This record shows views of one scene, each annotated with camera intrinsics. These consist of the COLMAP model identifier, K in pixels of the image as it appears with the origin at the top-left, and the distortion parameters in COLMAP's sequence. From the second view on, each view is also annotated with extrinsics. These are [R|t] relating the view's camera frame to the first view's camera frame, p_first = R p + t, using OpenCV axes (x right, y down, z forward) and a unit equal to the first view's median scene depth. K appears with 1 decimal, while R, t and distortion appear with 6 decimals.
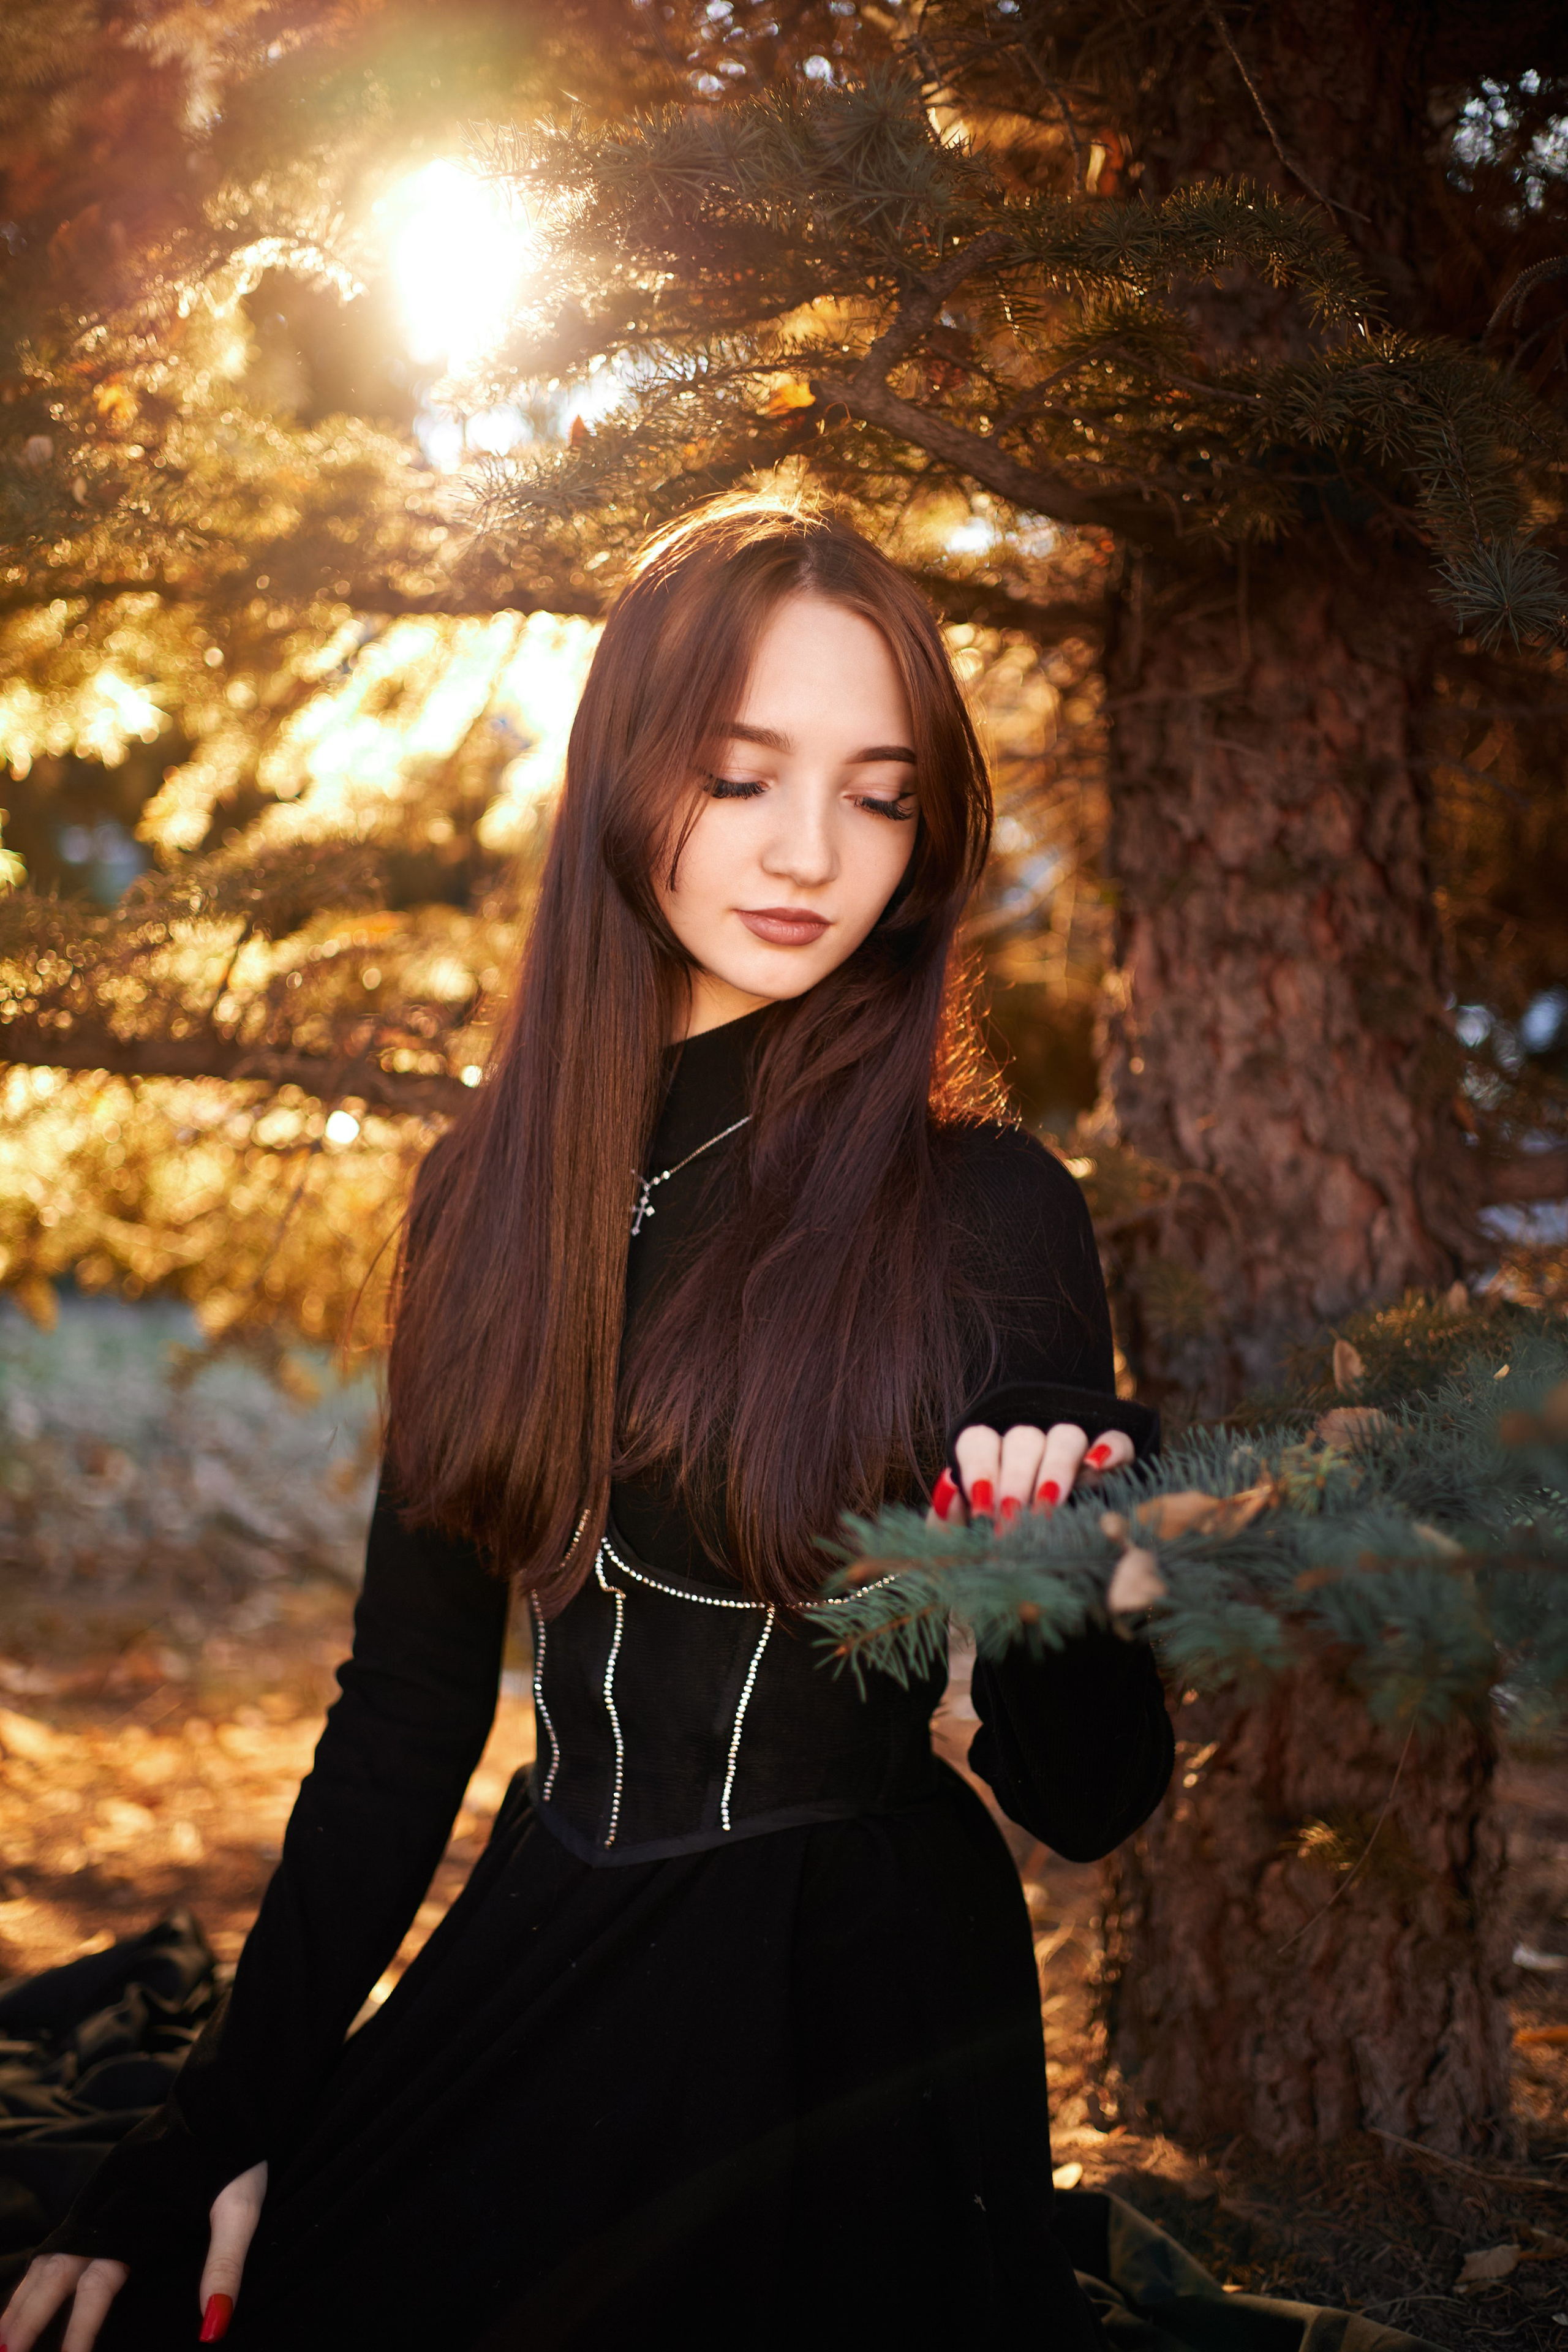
lens RADIAL K [[3426.1, 0, 782.5], [0, 3426.1, 1177.5], [0, 0, 1]] dist [0.014773, 0.000000]
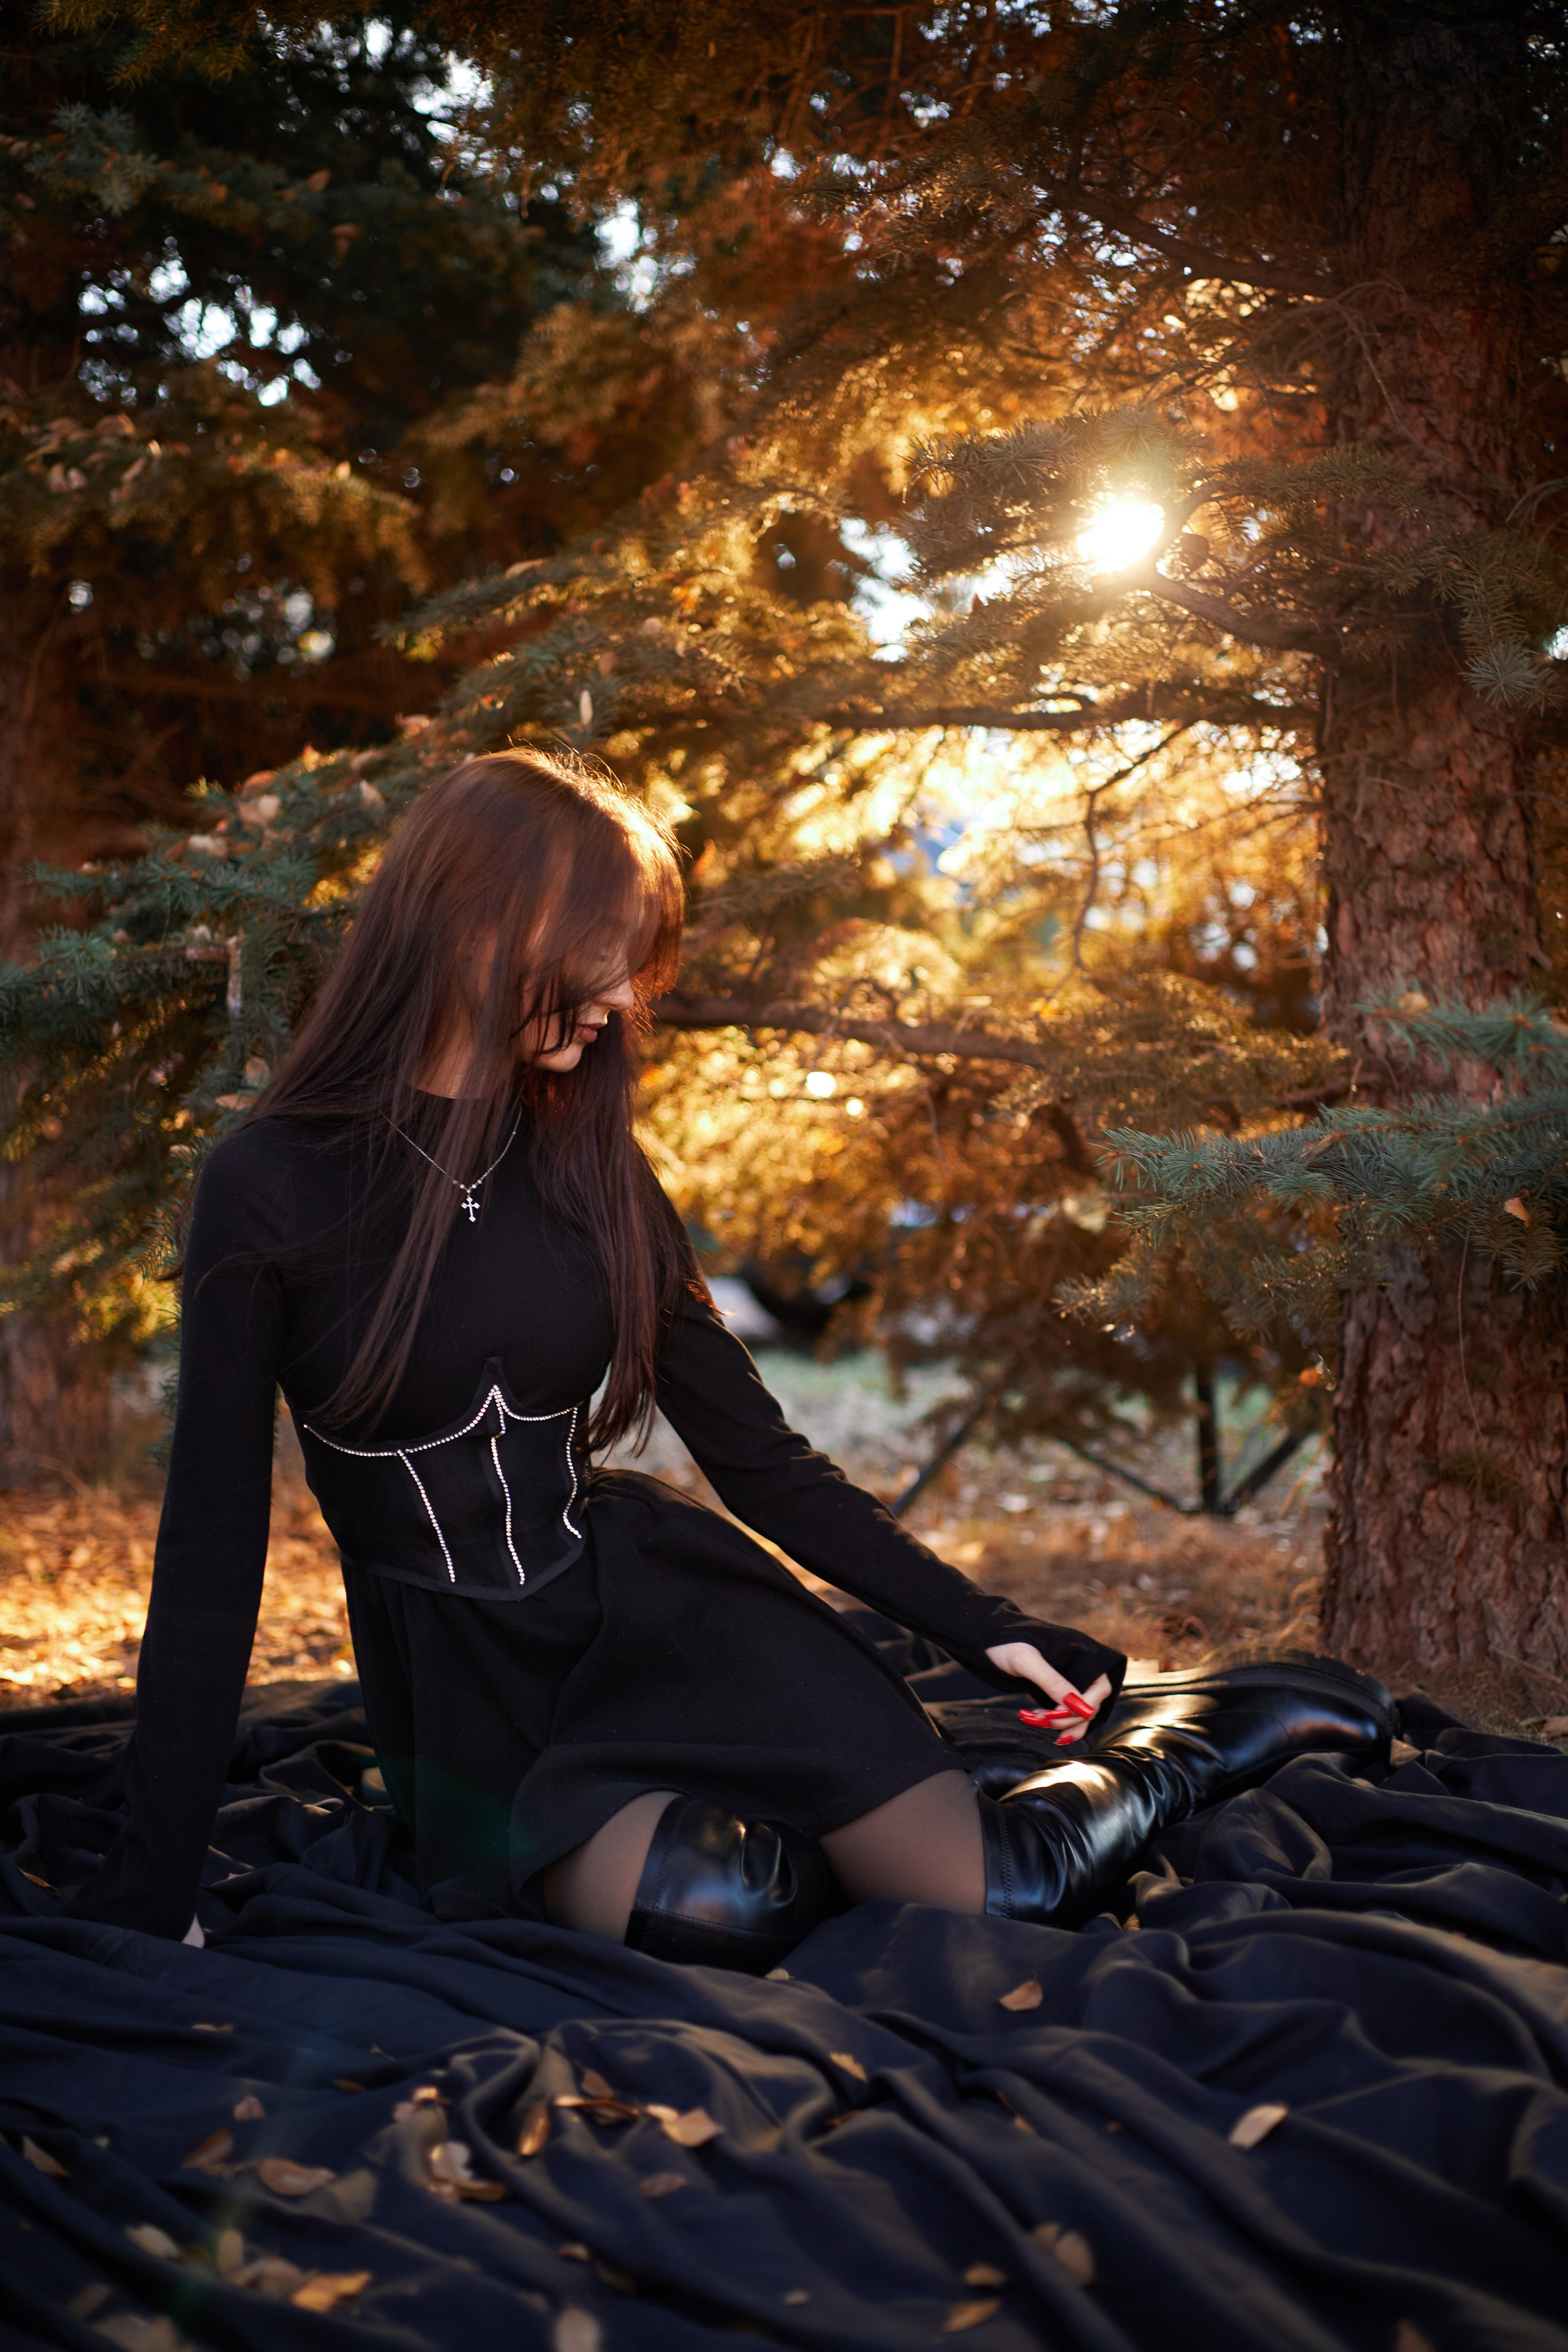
lens RADIAL K [[3426.1, 0, 781.8], [0, 3426.1, 1174.8], [0, 0, 1]] dist [0.014773, 0.000000]
pose [[0.992511, -0.015120, -0.121213, 0.039525], [0.008809, 0.998586, -0.052427, 0.129952], [0.121835, 0.050967, 0.991241, -0.576161]]
